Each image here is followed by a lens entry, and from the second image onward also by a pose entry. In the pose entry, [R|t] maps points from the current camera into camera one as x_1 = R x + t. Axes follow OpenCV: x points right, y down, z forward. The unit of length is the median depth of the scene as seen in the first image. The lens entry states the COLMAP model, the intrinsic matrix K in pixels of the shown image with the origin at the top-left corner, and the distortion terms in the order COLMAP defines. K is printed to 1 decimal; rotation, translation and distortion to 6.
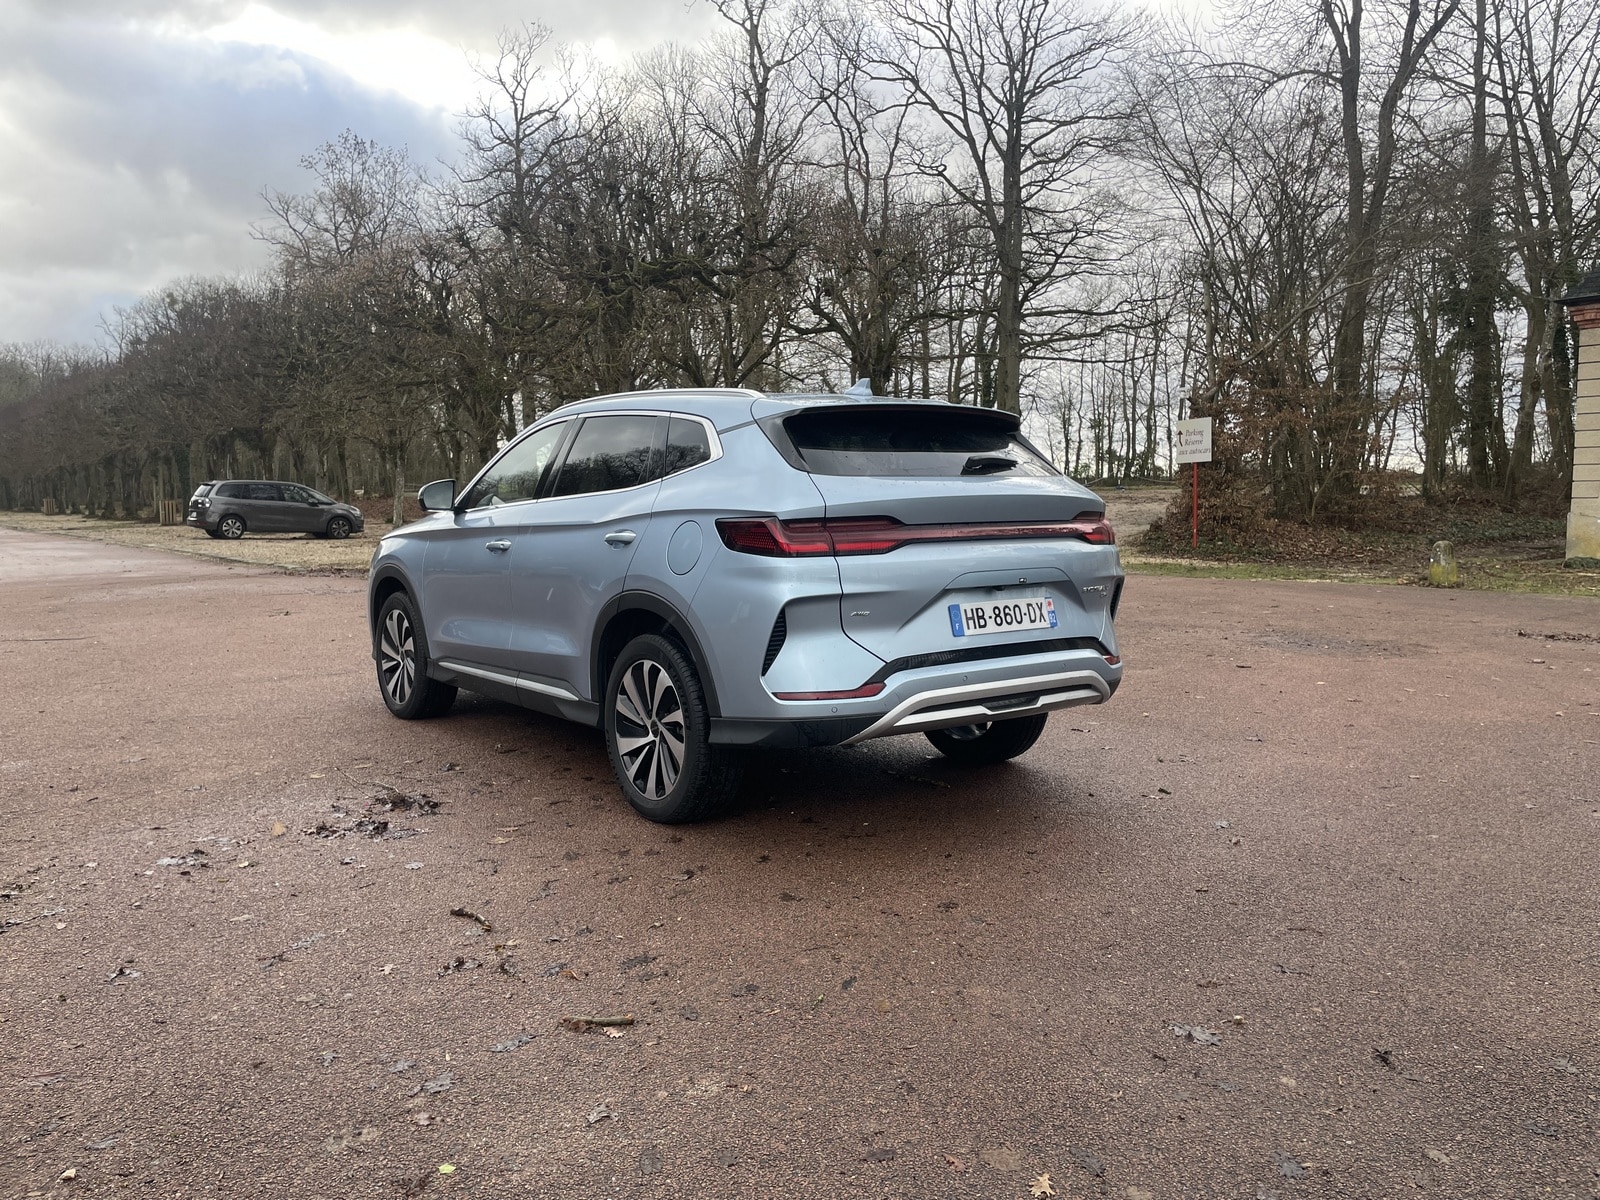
lens RADIAL K [[1211.2, 0, 809.4], [0, 1211.2, 595.1], [0, 0, 1]] dist [0.077357, -0.115112]
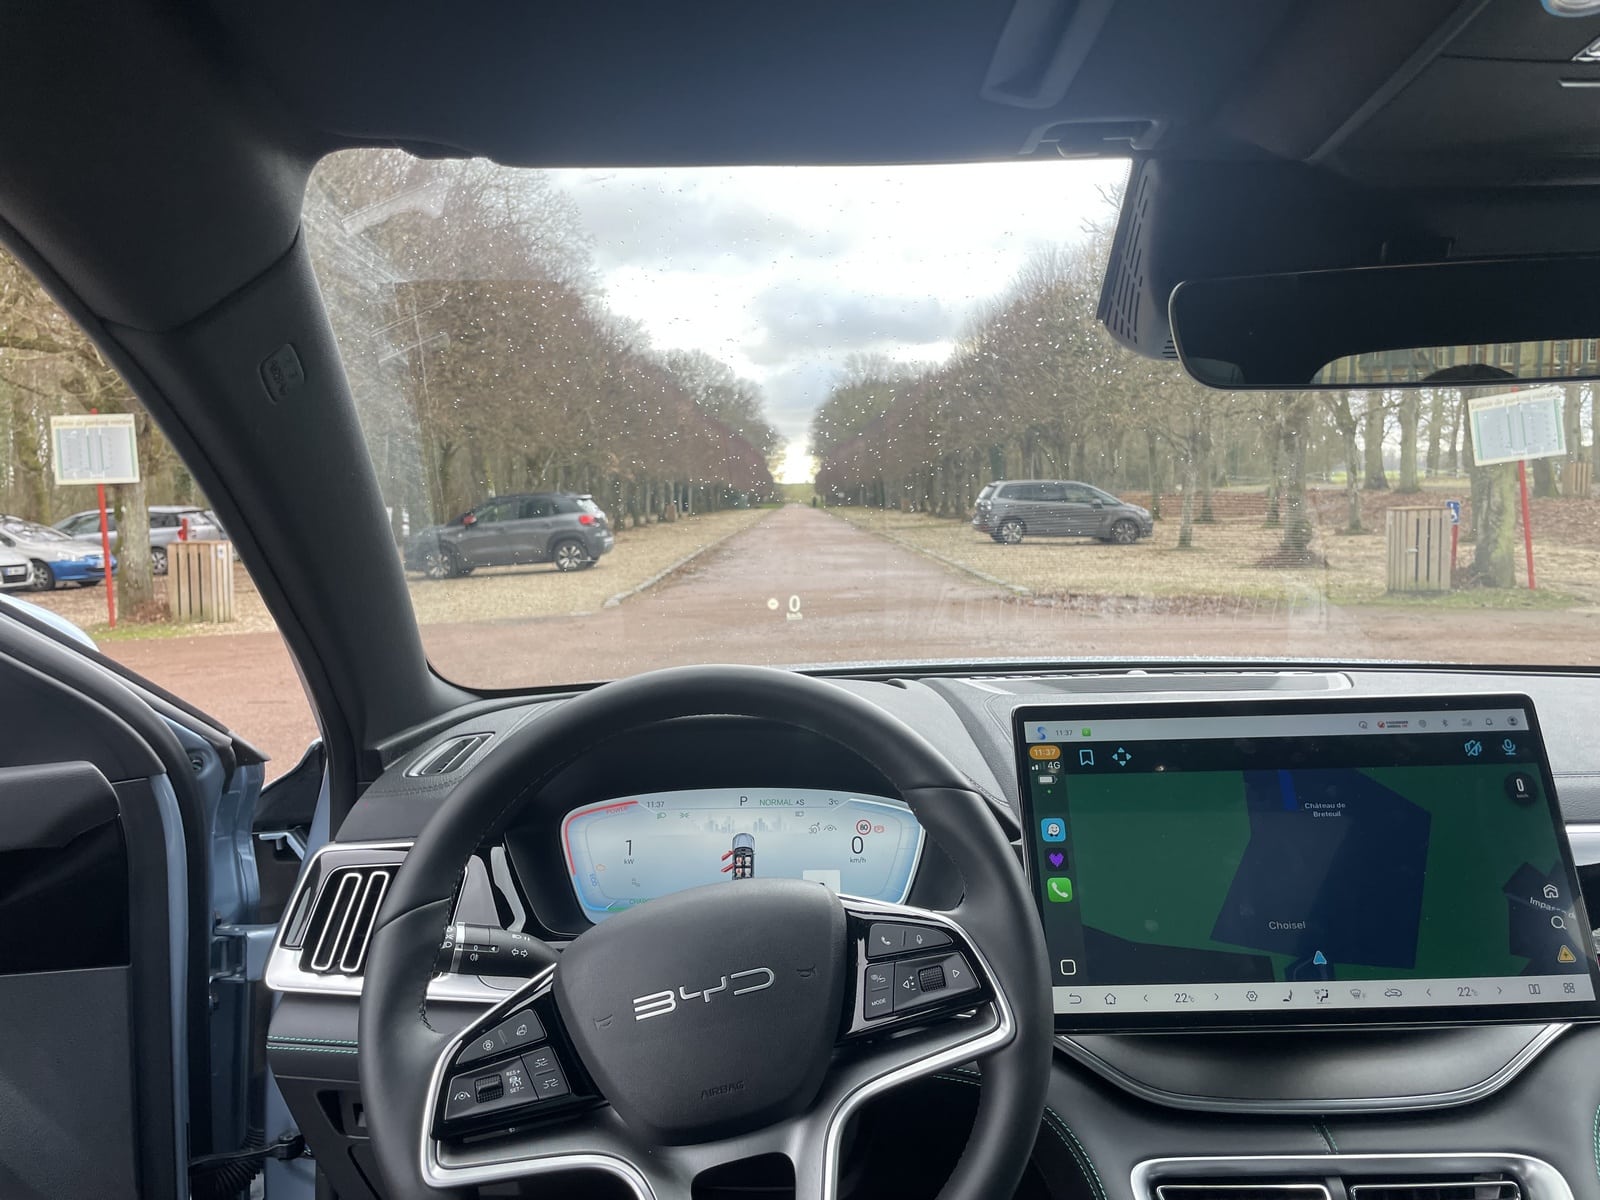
lens RADIAL K [[1211.2, 0, 794.3], [0, 1211.2, 594.5], [0, 0, 1]] dist [0.077357, -0.115112]
pose [[0.781146, 0.040841, -0.623012, -0.023165], [-0.037631, 0.999124, 0.018313, -0.017051], [0.623214, 0.009139, 0.781998, 0.165474]]
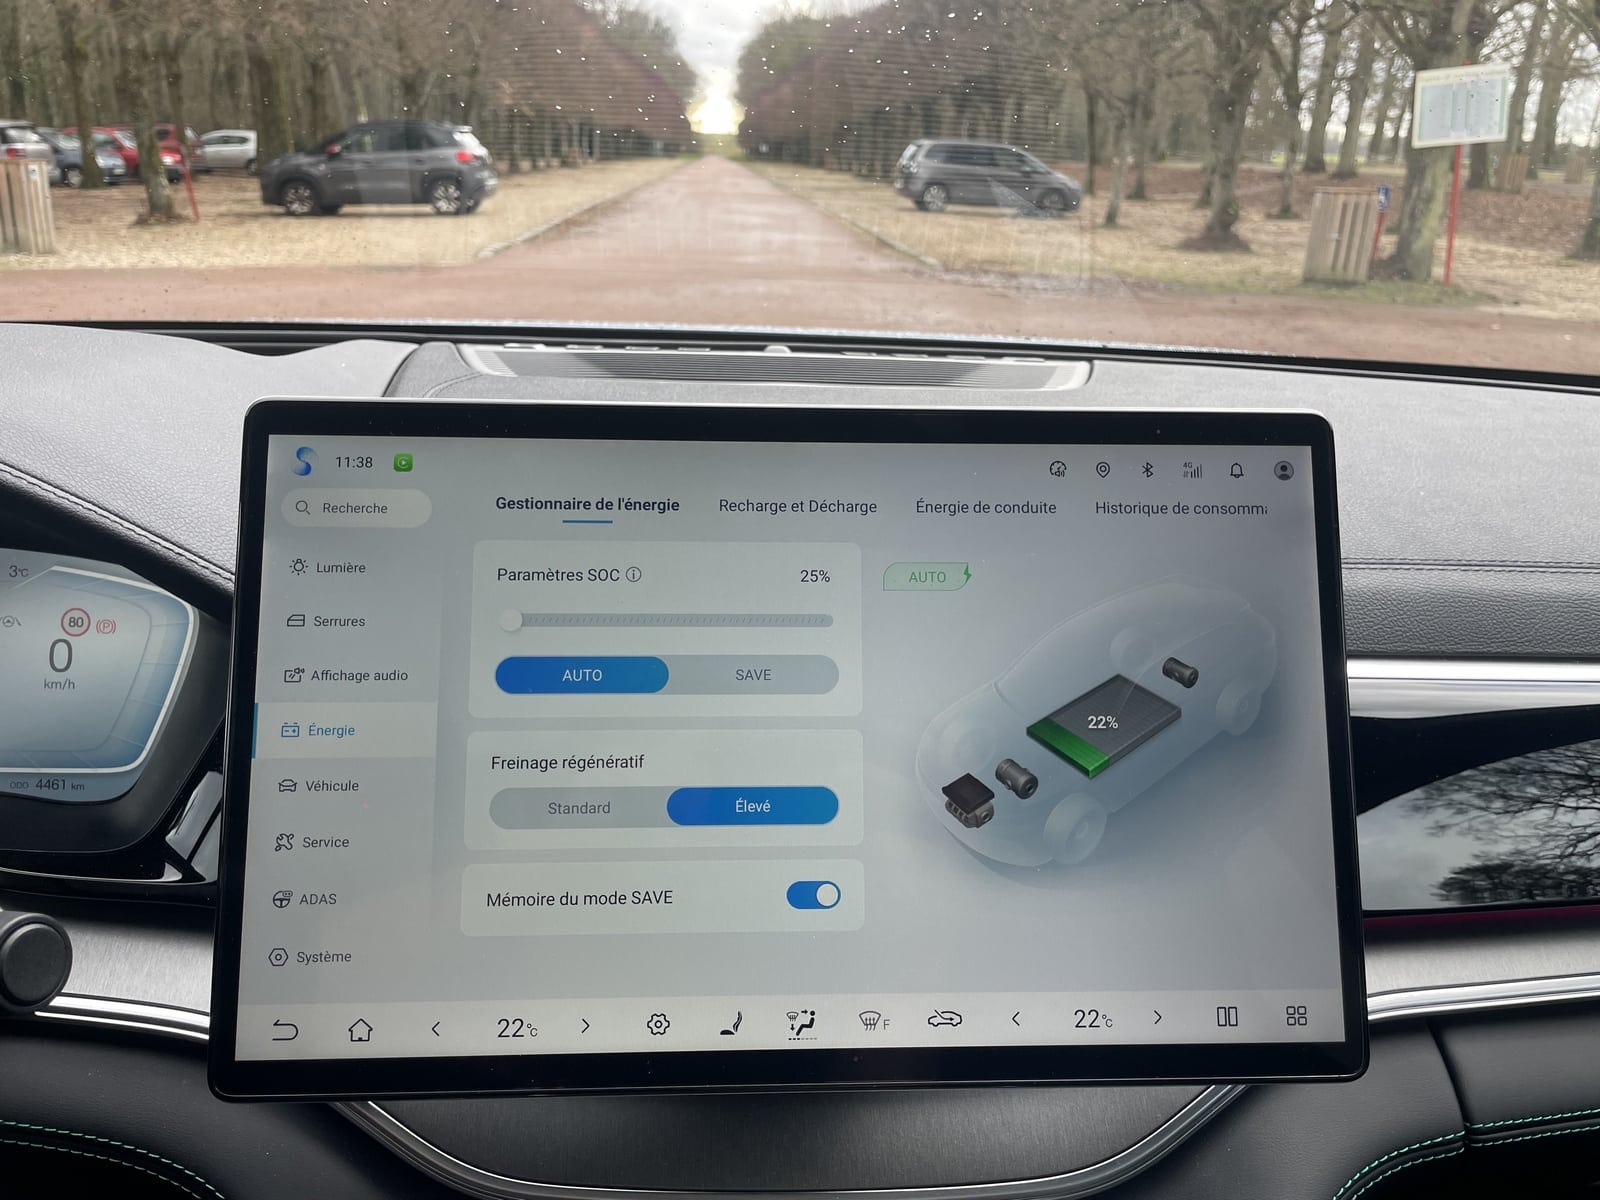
lens RADIAL K [[1211.2, 0, 811.4], [0, 1211.2, 601.4], [0, 0, 1]] dist [0.077357, -0.115112]
pose [[0.823063, 0.227293, -0.520485, -0.024760], [-0.086320, 0.955844, 0.280911, -0.016299], [0.561352, -0.186279, 0.806340, 0.182967]]
